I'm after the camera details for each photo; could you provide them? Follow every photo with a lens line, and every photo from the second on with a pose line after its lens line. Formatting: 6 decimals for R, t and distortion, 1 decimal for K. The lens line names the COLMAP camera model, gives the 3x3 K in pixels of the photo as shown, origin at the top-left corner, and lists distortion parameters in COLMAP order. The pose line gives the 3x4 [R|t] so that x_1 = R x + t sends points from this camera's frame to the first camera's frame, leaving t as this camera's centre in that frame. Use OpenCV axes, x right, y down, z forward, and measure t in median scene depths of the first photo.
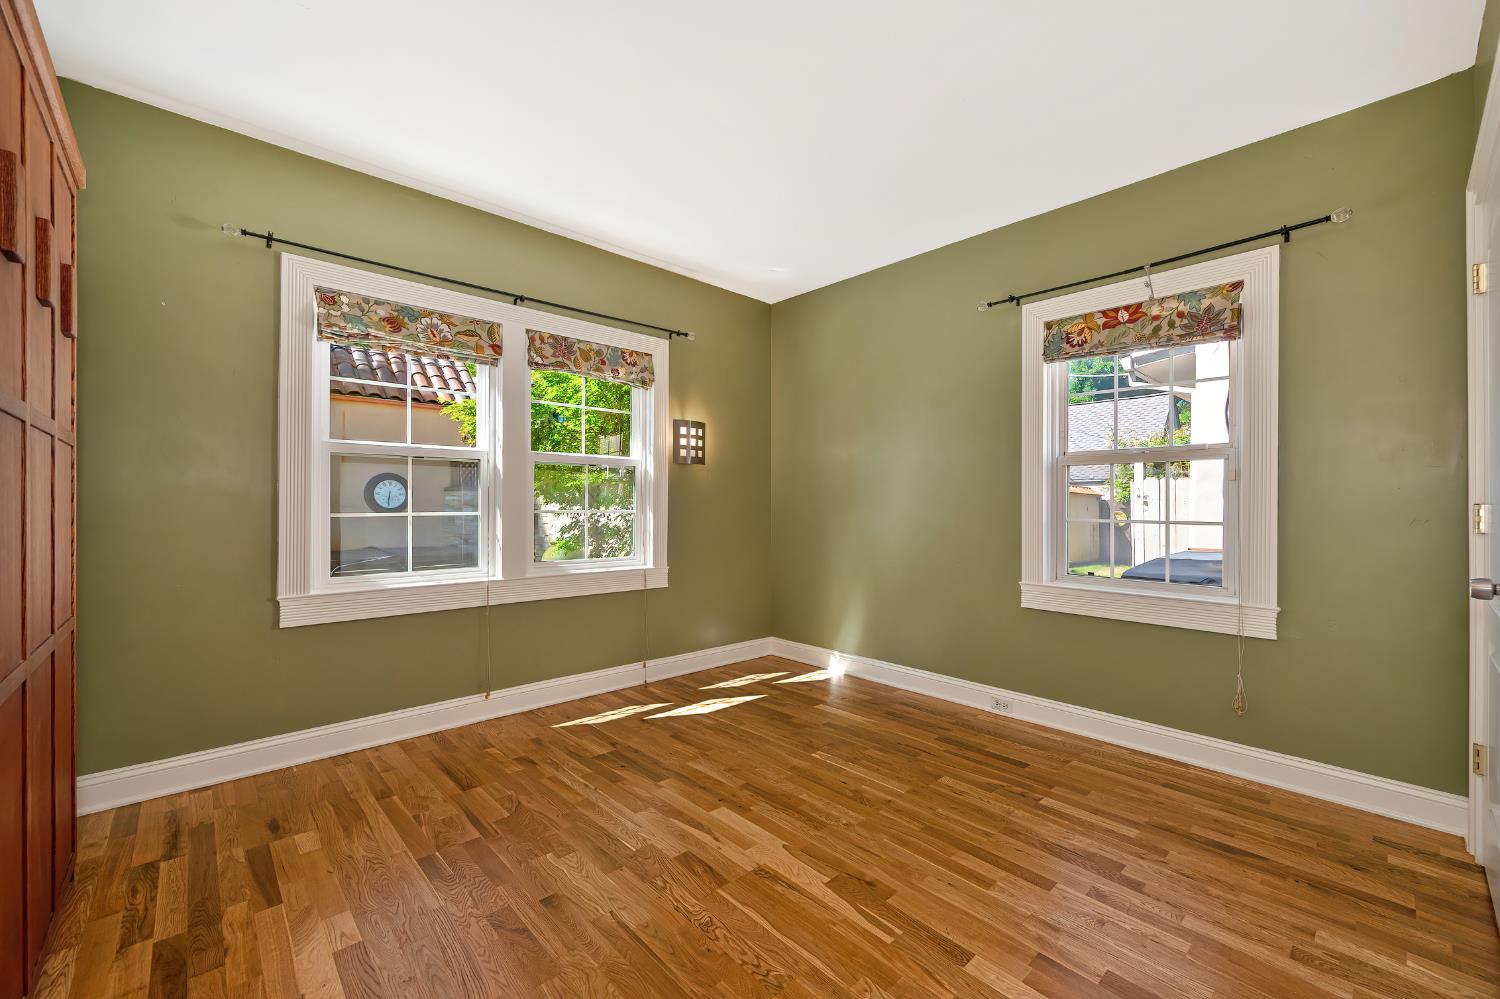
lens RADIAL K [[593.9, 0, 749.5], [0, 593.9, 503.8], [0, 0, 1]] dist [0.002683, 0.000281]
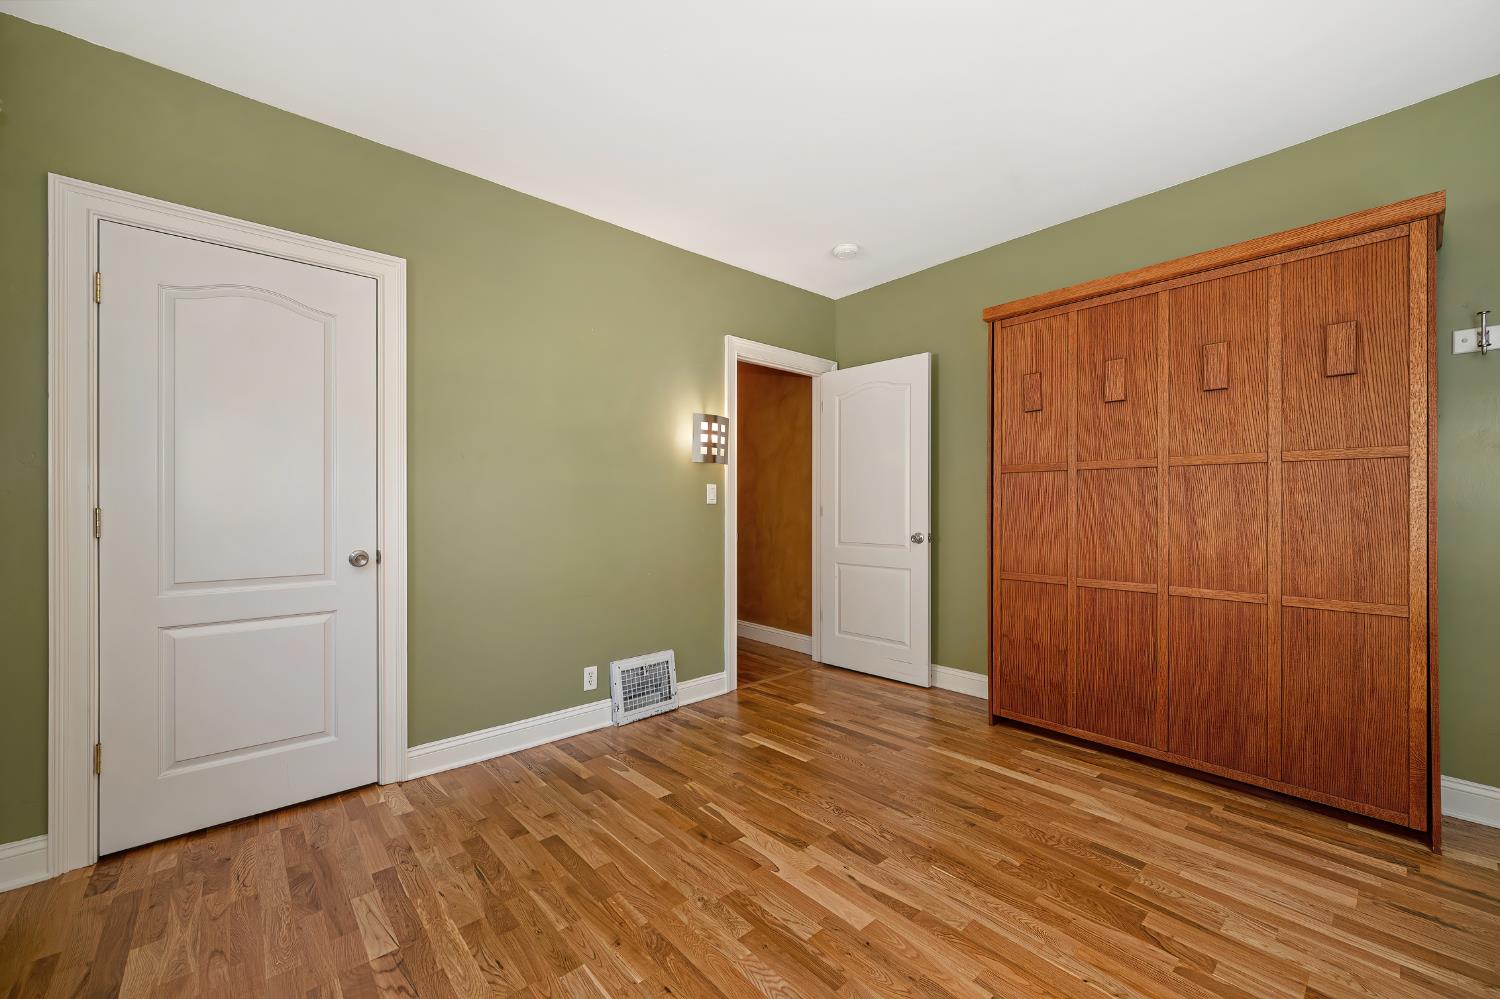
lens RADIAL K [[593.9, 0, 752.4], [0, 593.9, 507.6], [0, 0, 1]] dist [0.002683, 0.000281]
pose [[-0.999771, 0.002655, 0.021243, 0.079335], [0.002603, 0.999994, -0.002479, 0.001766], [-0.021250, -0.002423, -0.999771, 2.020427]]
